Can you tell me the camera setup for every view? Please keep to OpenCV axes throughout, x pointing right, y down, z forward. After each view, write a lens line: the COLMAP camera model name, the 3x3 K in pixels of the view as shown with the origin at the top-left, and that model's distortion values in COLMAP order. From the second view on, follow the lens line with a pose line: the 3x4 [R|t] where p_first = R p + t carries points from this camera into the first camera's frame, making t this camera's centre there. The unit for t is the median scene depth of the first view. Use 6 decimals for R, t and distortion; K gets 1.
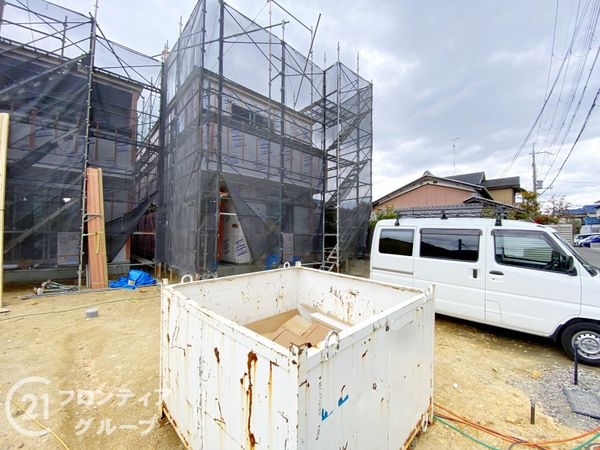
lens RADIAL K [[243.7, 0, 298.9], [0, 243.7, 224.2], [0, 0, 1]] dist [0.017454, -0.019734]
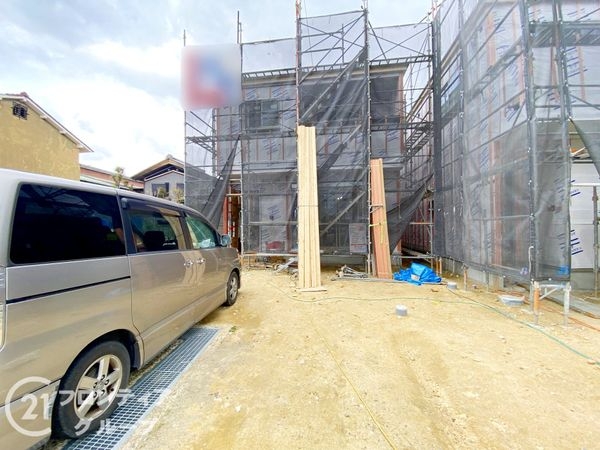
lens RADIAL K [[244.0, 0, 298.8], [0, 244.0, 224.2], [0, 0, 1]] dist [0.019430, -0.020537]
pose [[0.635265, -0.017673, -0.772092, -0.293962], [0.040173, 0.999141, 0.010184, 0.017275], [0.771248, -0.037487, 0.635430, 0.112364]]
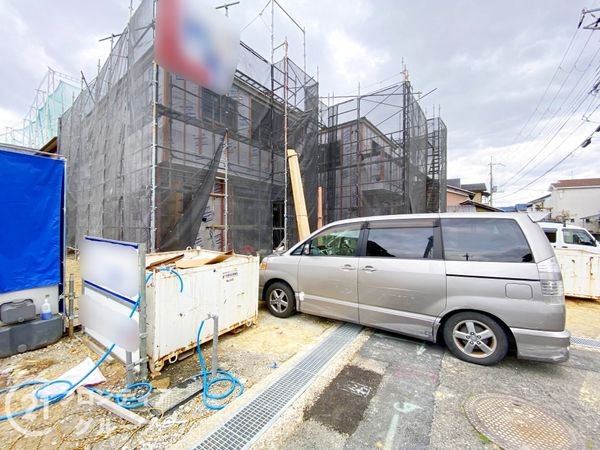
lens RADIAL K [[253.3, 0, 294.0], [0, 253.3, 227.5], [0, 0, 1]] dist [-0.017229, -0.000466]
pose [[0.985342, -0.001350, 0.170586, -1.439562], [-0.005669, 0.999157, 0.040654, -0.046773], [-0.170497, -0.041025, 0.984504, -0.596425]]
